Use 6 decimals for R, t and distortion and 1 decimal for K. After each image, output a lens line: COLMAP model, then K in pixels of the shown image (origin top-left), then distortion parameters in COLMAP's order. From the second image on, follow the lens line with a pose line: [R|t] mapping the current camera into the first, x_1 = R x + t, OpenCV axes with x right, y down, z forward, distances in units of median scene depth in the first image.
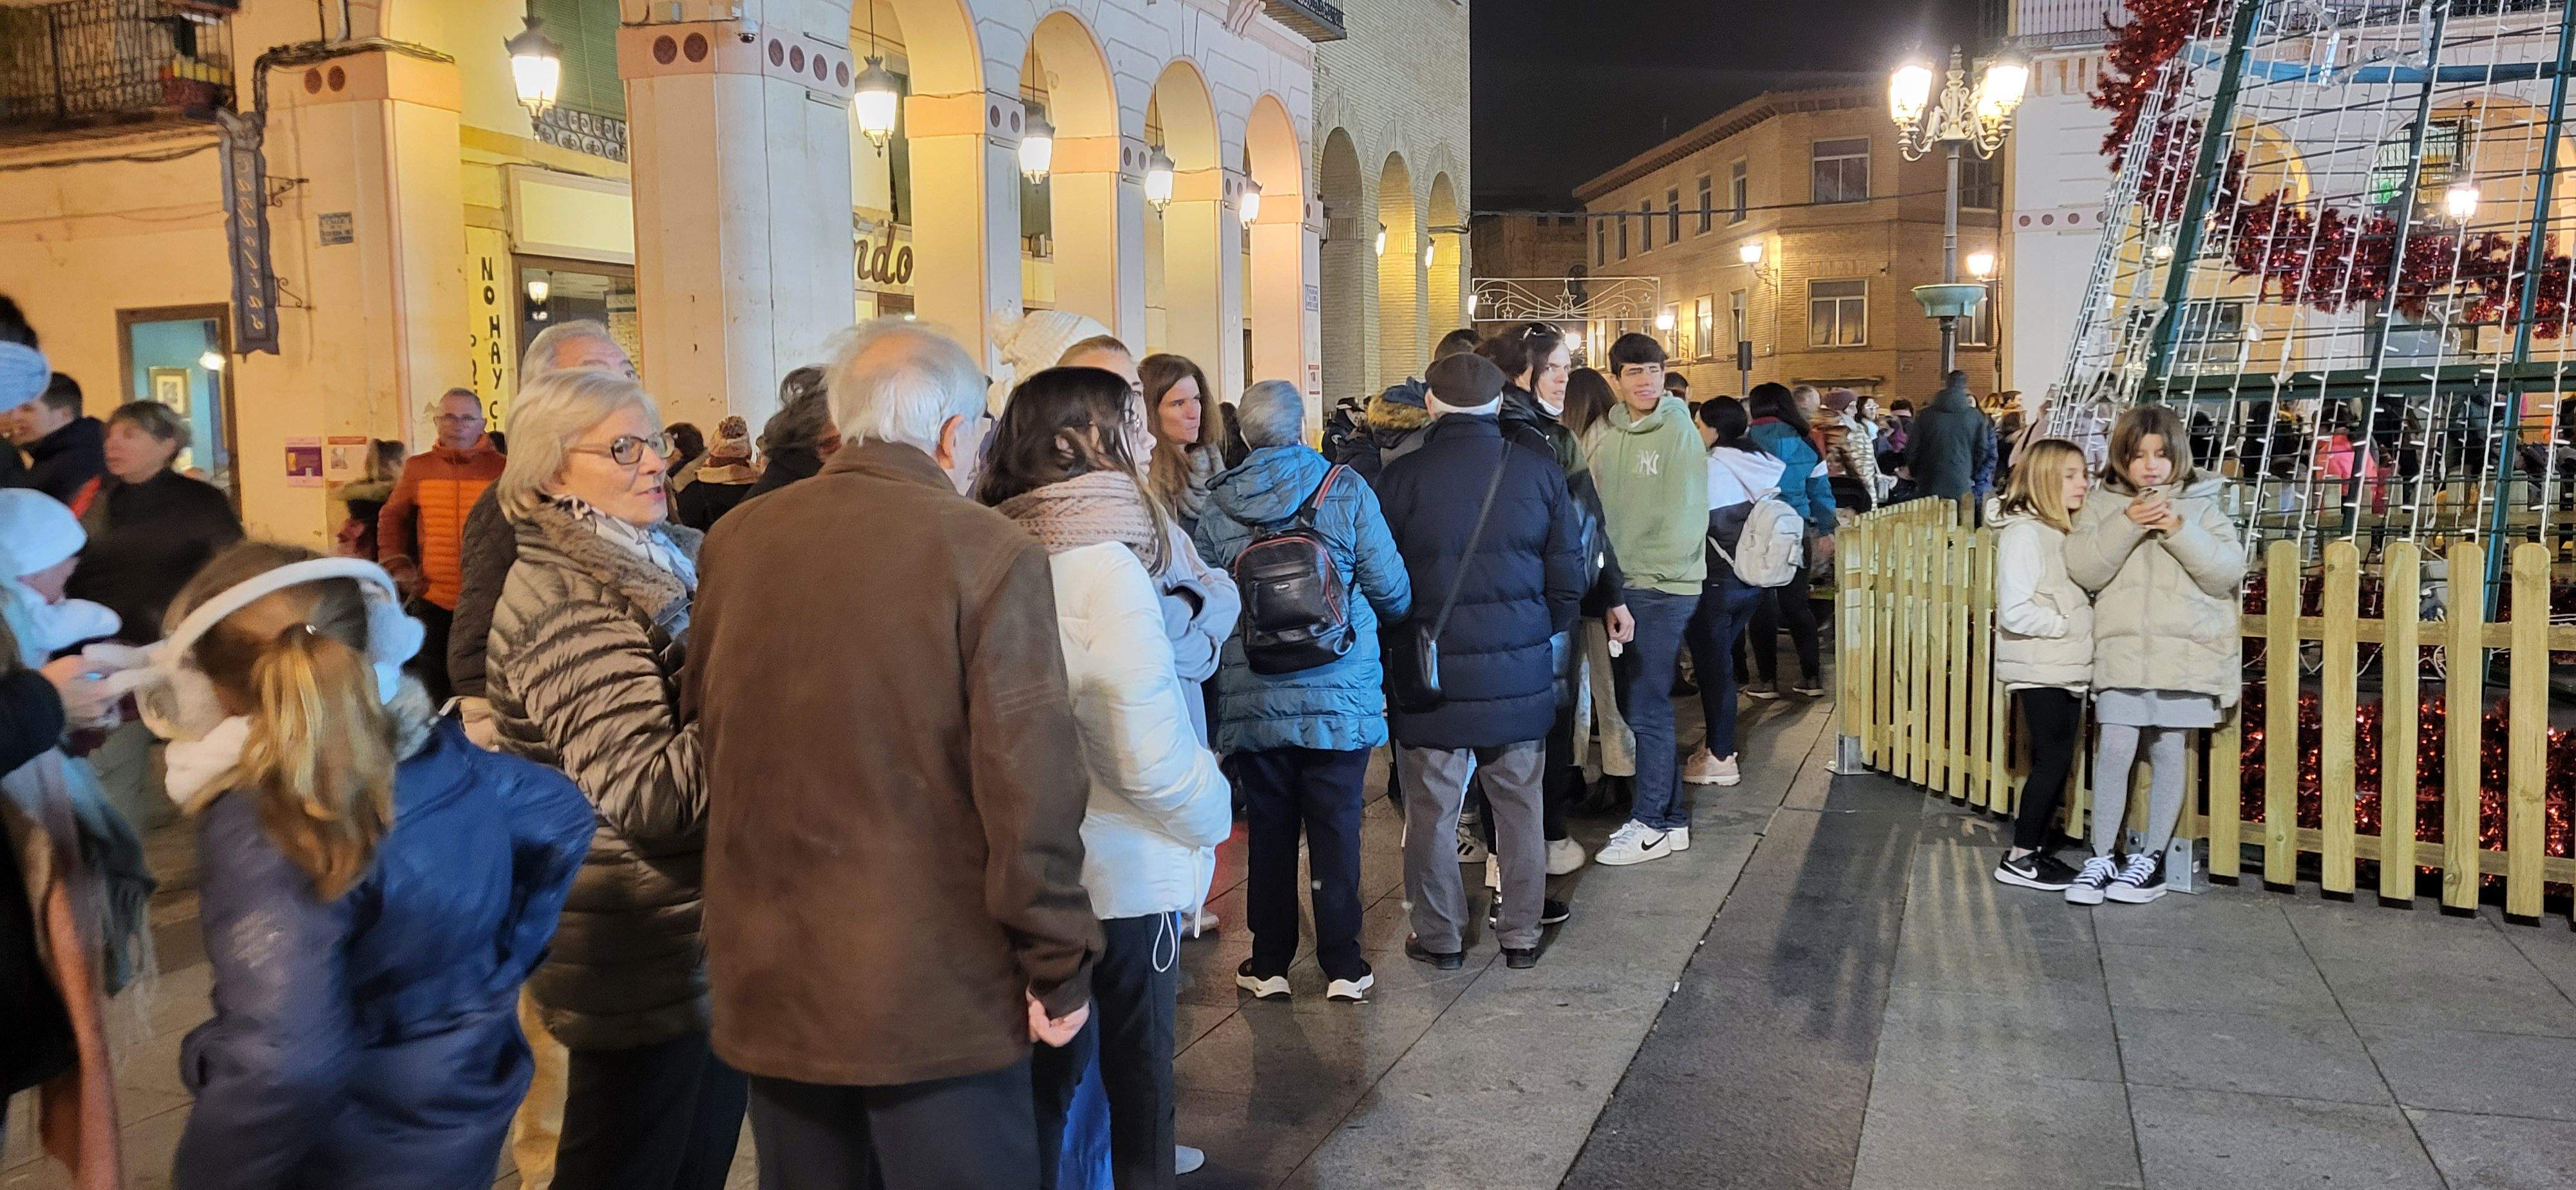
lens RADIAL K [[1920.4, 0, 1305.8], [0, 1920.4, 554.8], [0, 0, 1]] dist [0.079804, -0.052288]
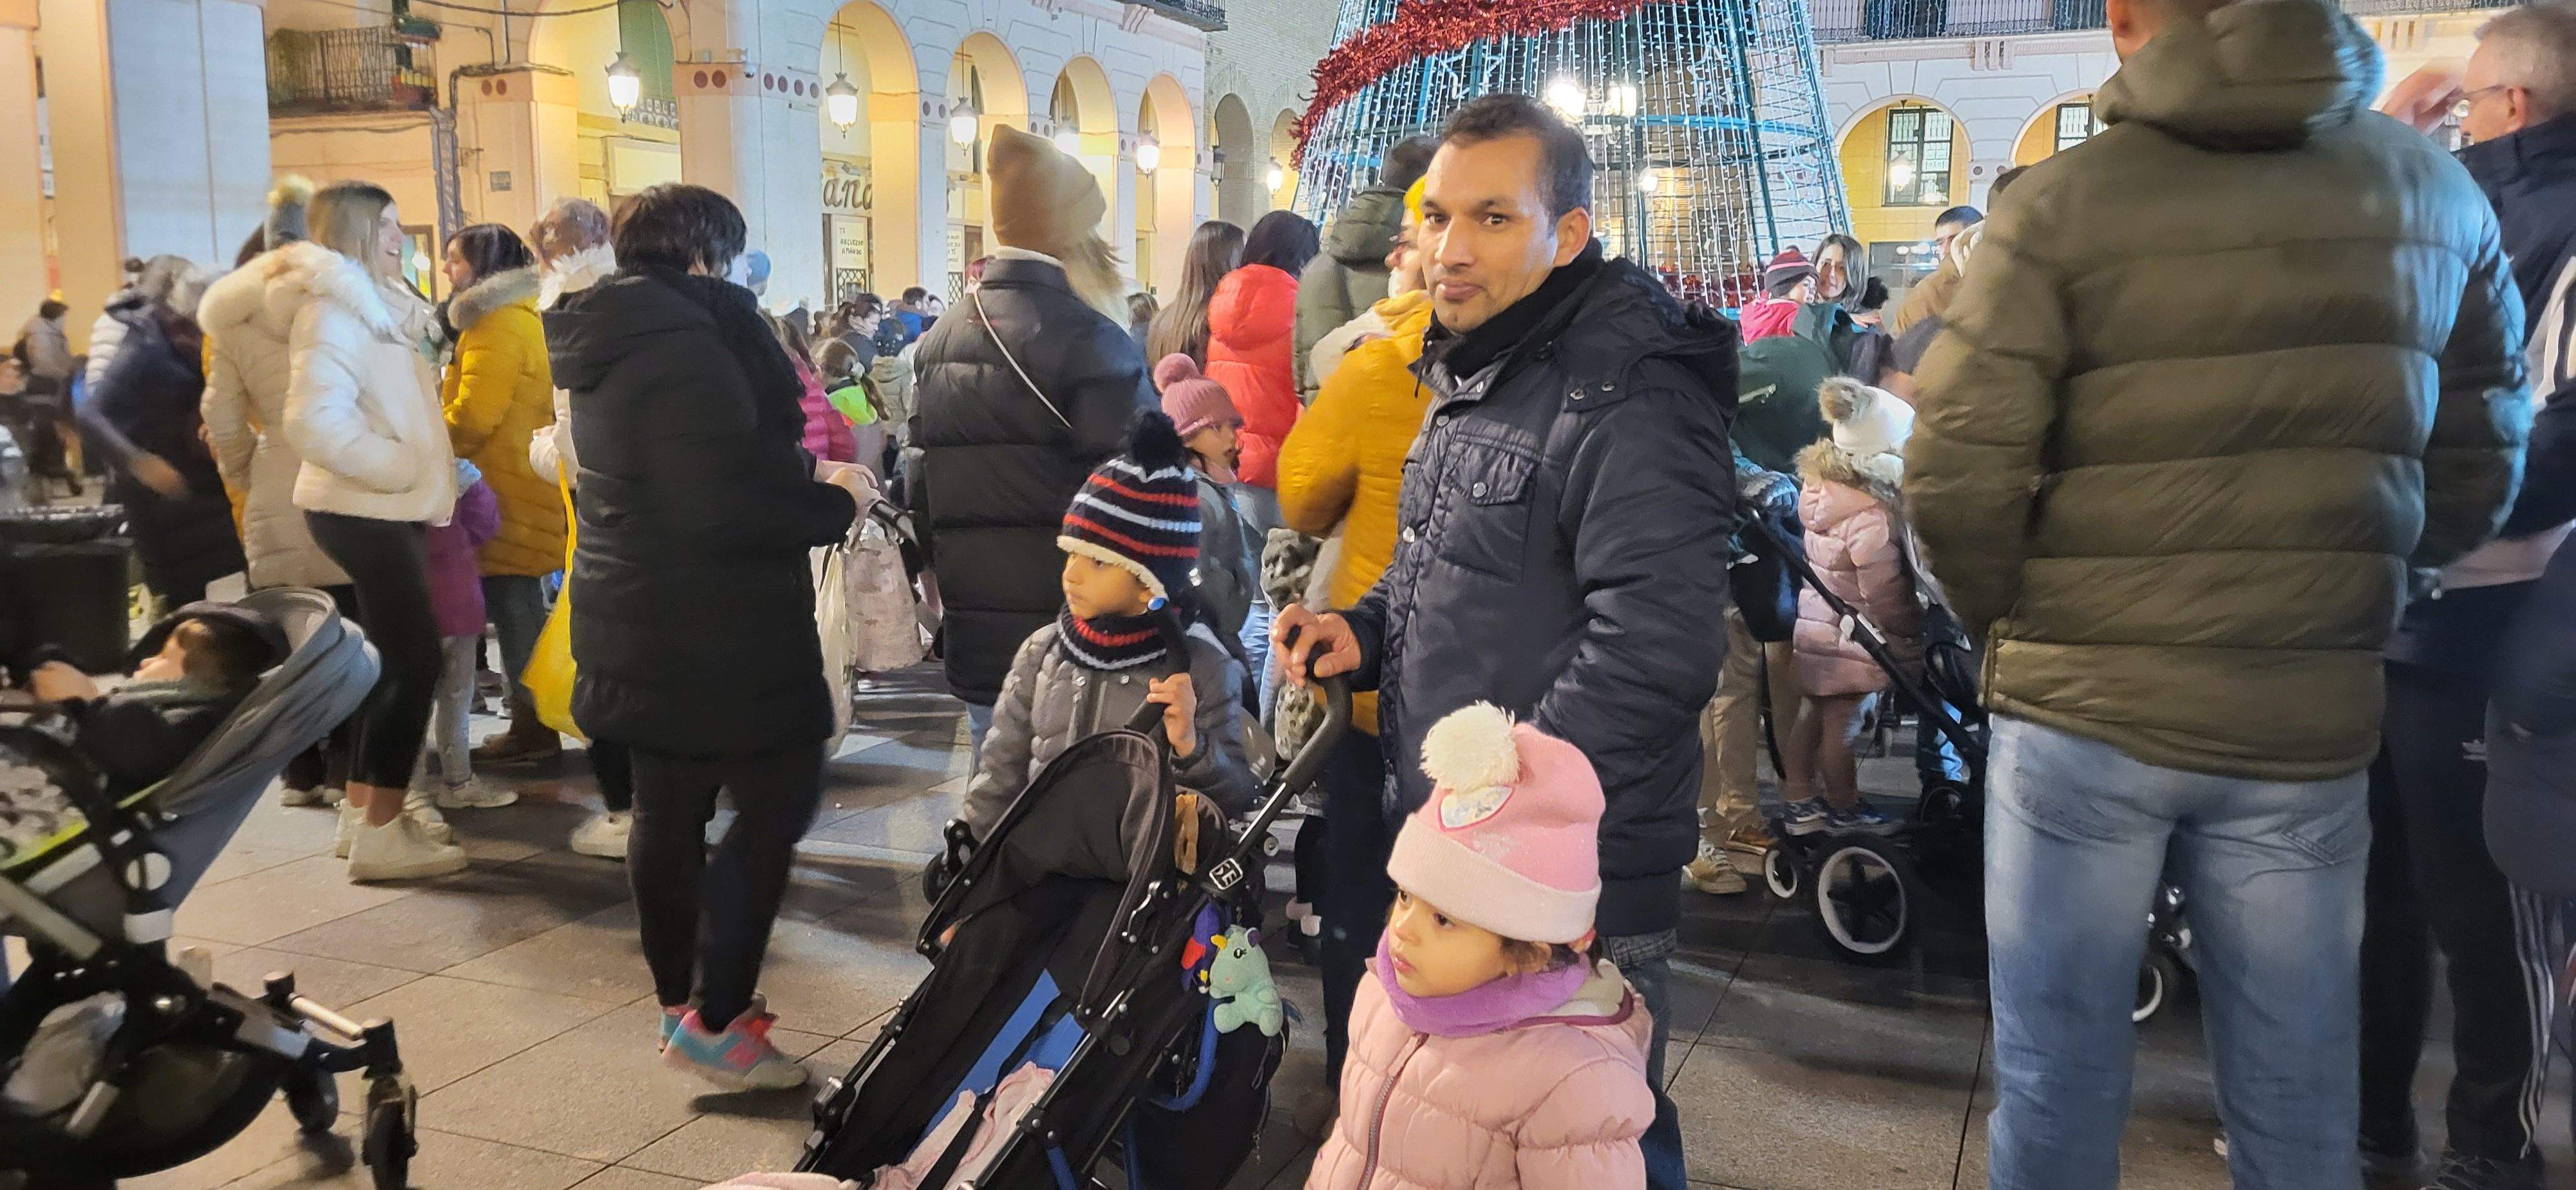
lens RADIAL K [[1920.4, 0, 1305.8], [0, 1920.4, 554.8], [0, 0, 1]] dist [0.079804, -0.052288]
pose [[0.998491, 0.031048, -0.045289, 0.228620], [-0.028495, 0.998026, 0.055968, 0.027795], [0.046938, -0.054593, 0.997405, -0.540072]]
